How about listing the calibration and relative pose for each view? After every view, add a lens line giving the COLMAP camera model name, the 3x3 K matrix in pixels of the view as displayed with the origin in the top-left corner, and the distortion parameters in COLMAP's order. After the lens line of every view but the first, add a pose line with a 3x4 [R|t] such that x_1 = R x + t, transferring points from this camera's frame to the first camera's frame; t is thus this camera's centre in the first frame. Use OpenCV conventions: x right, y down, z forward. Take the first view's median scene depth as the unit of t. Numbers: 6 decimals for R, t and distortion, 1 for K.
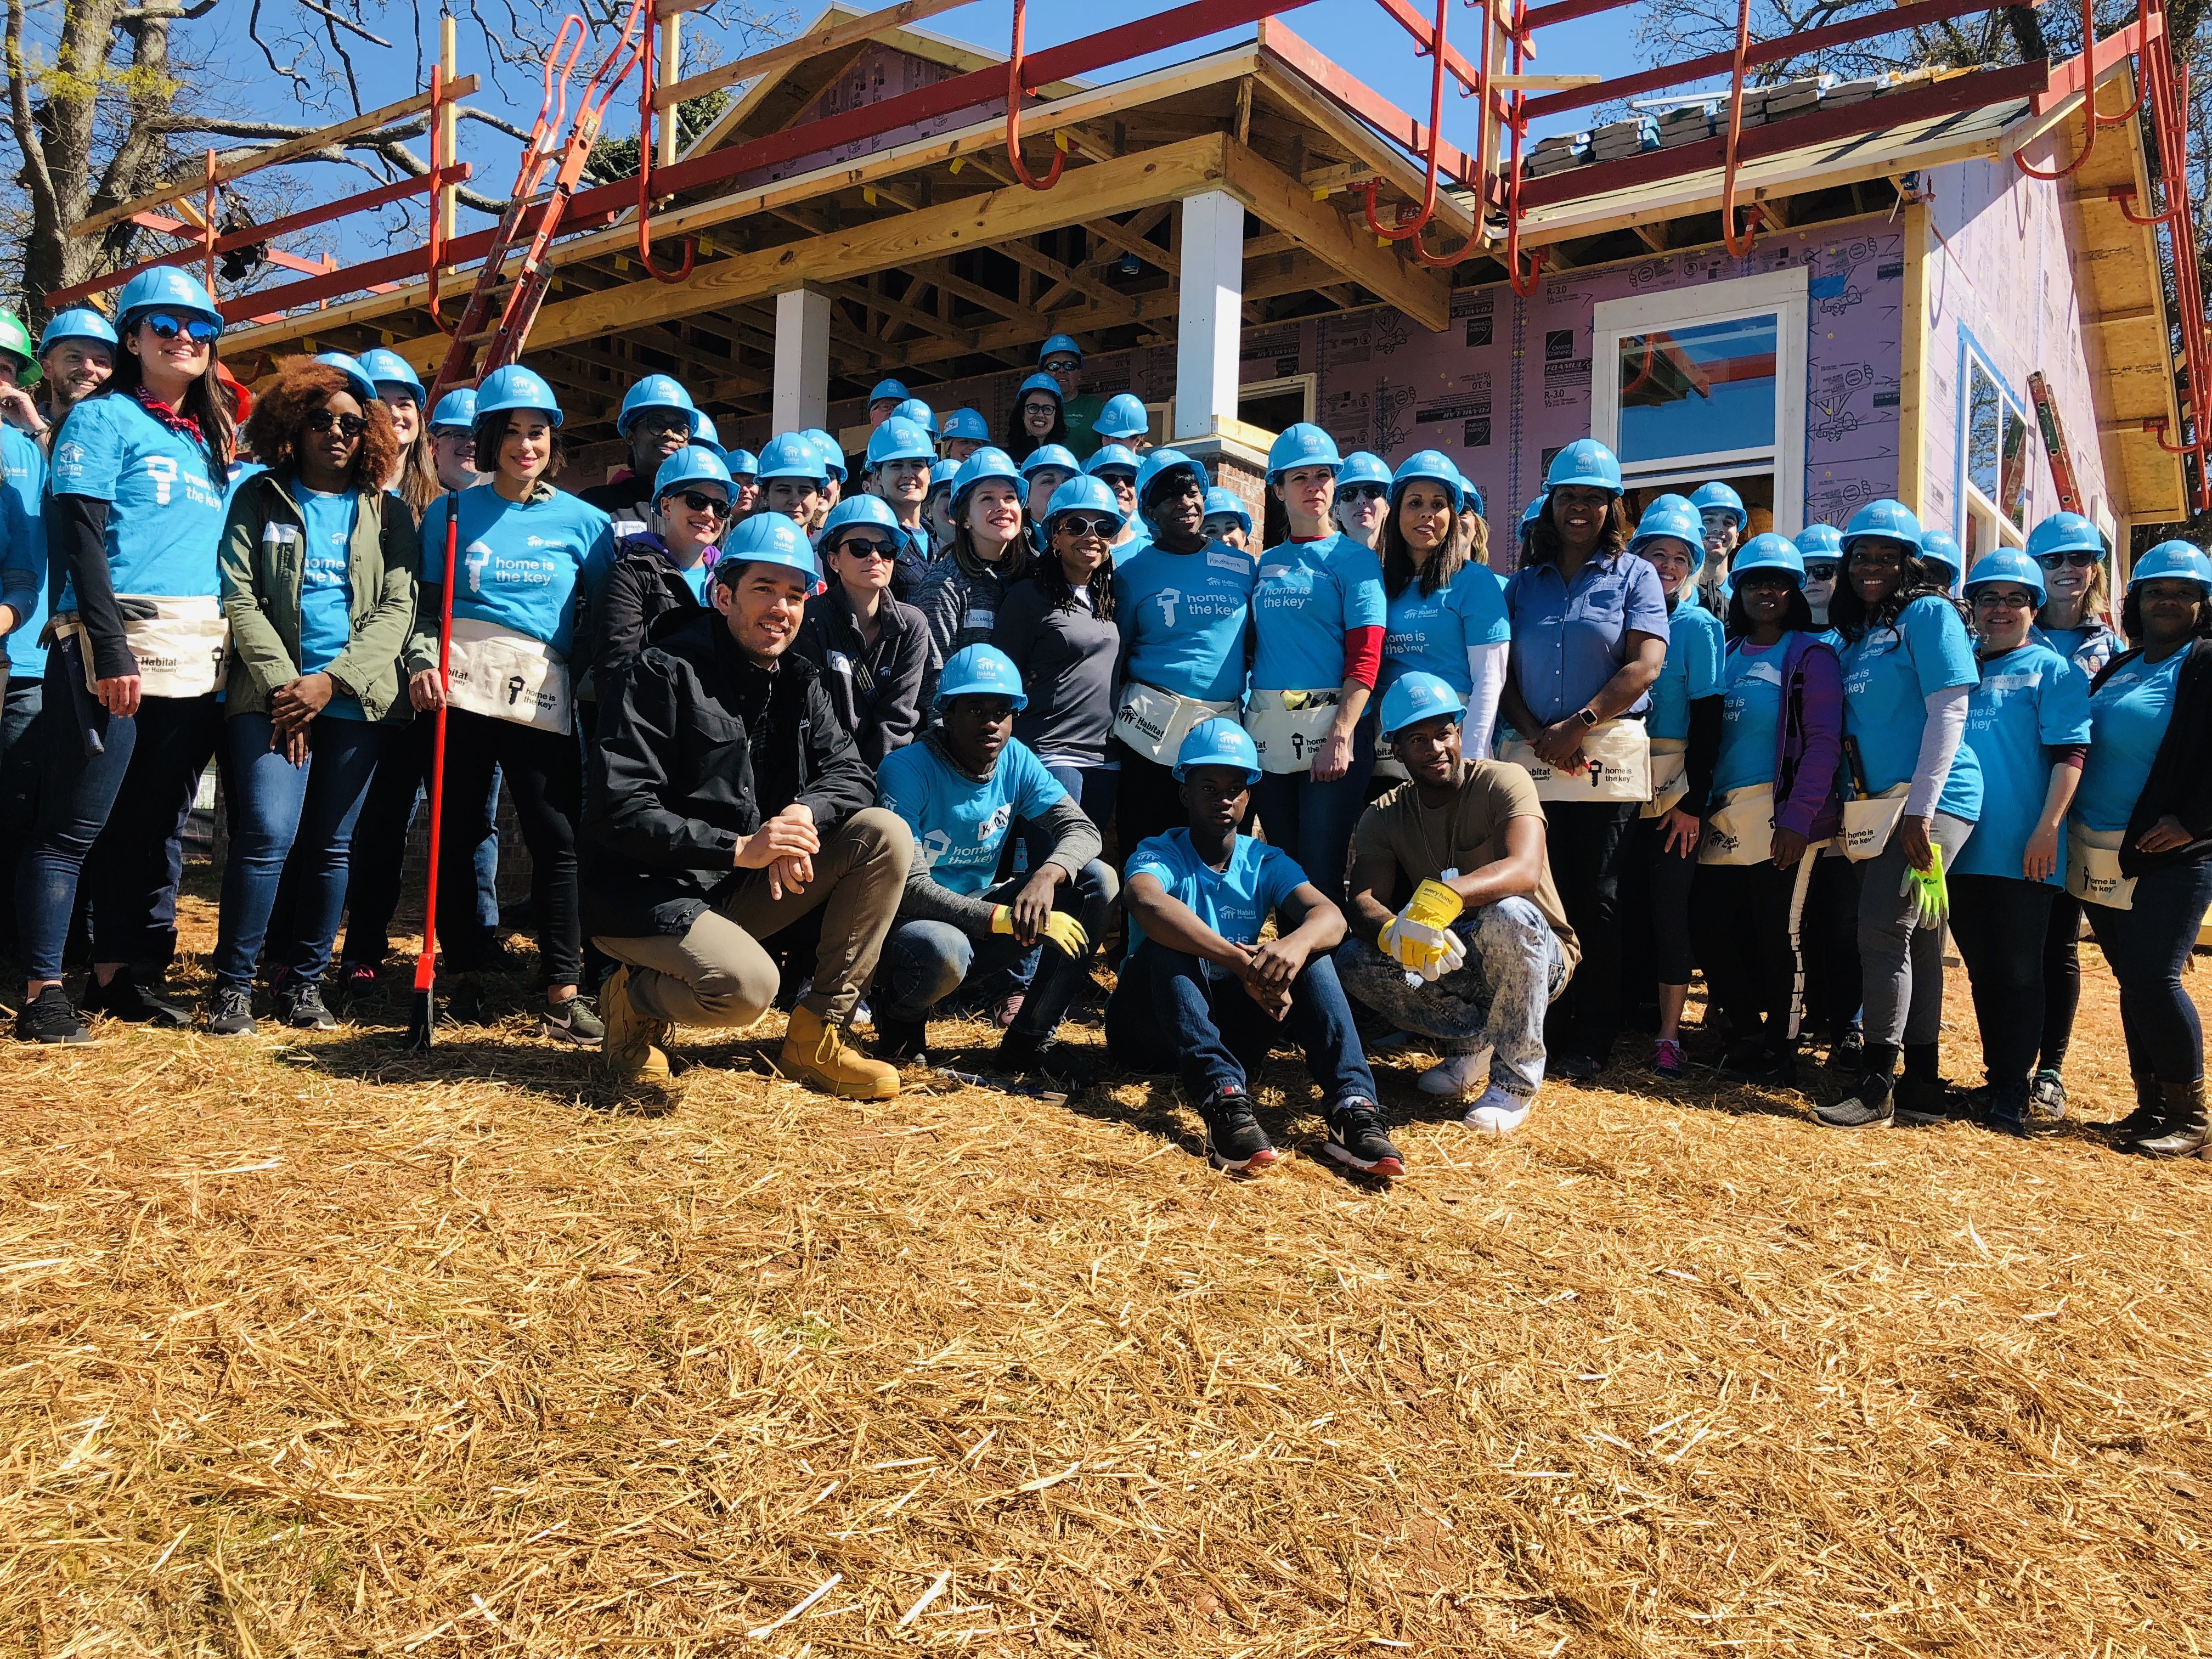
lens RADIAL K [[1816.9, 0, 1106.0], [0, 1816.9, 829.5], [0, 0, 1]] dist [0.009531, 0.008556]
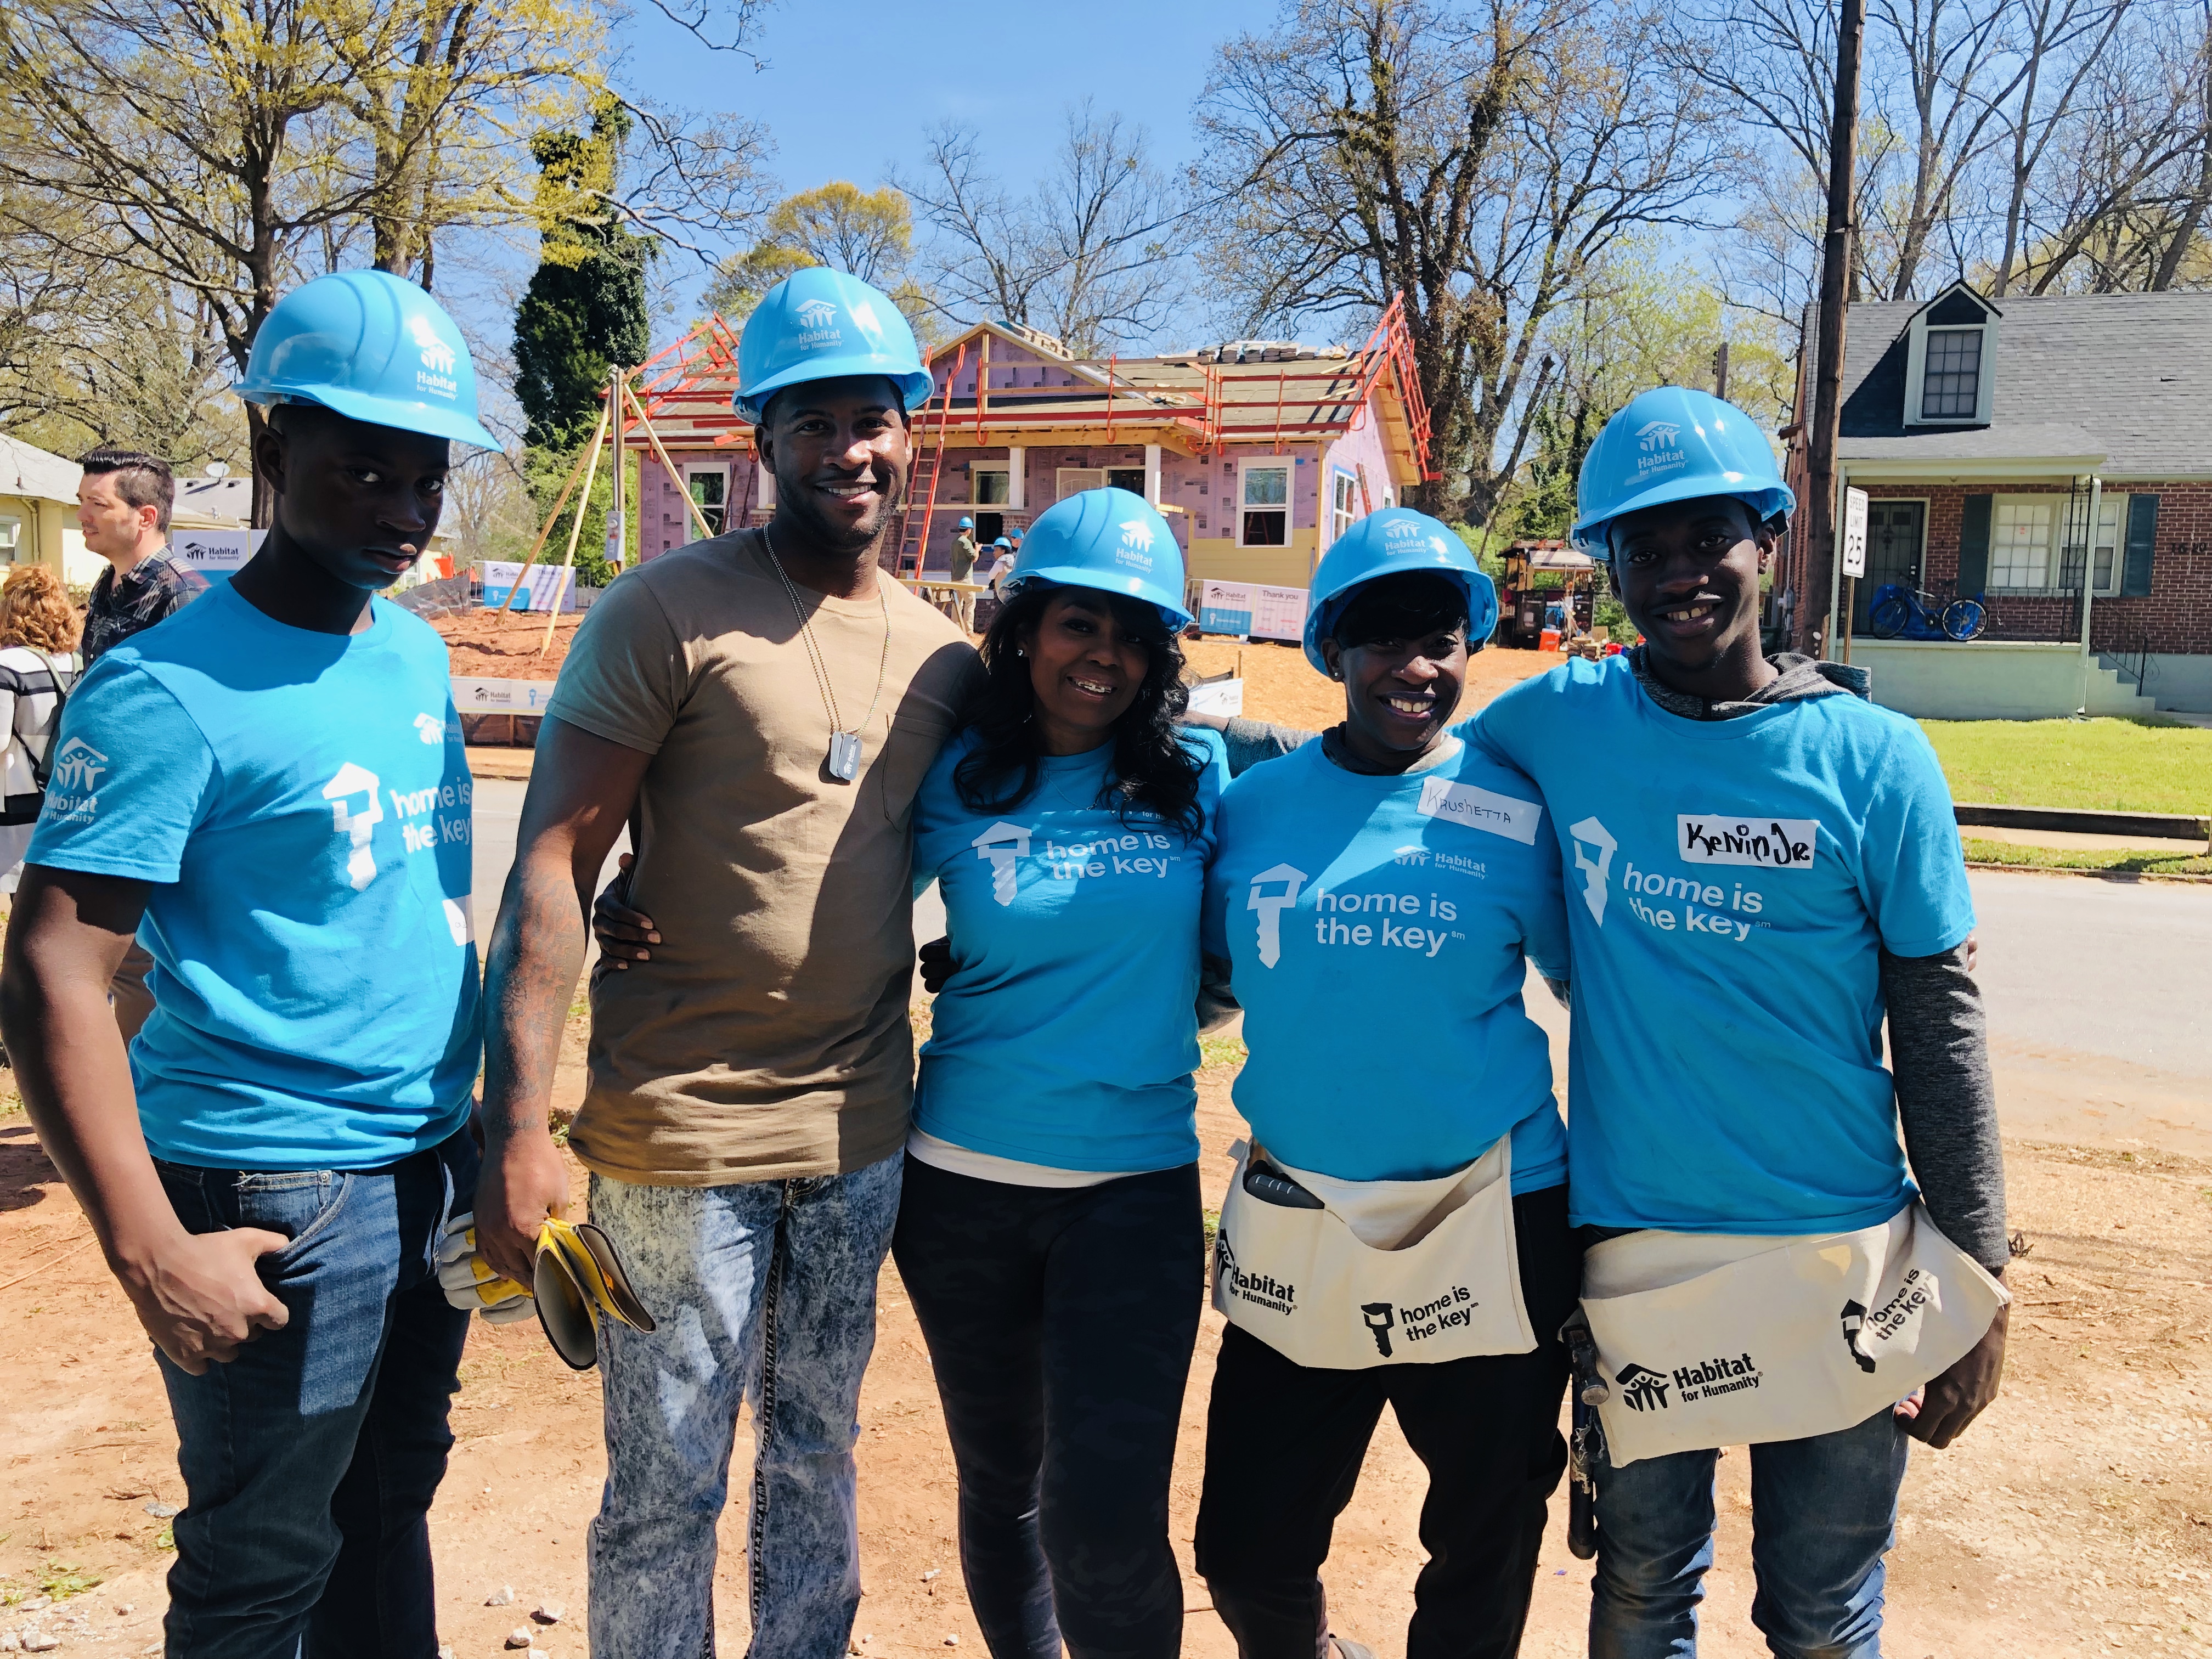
lens RADIAL K [[1816.9, 0, 1106.0], [0, 1816.9, 829.5], [0, 0, 1]] dist [0.009531, 0.008556]
pose [[0.959364, -0.041770, 0.279062, -0.999198], [0.001712, 0.989826, 0.142271, -0.077323], [-0.282165, -0.136012, 0.949675, -2.390519]]
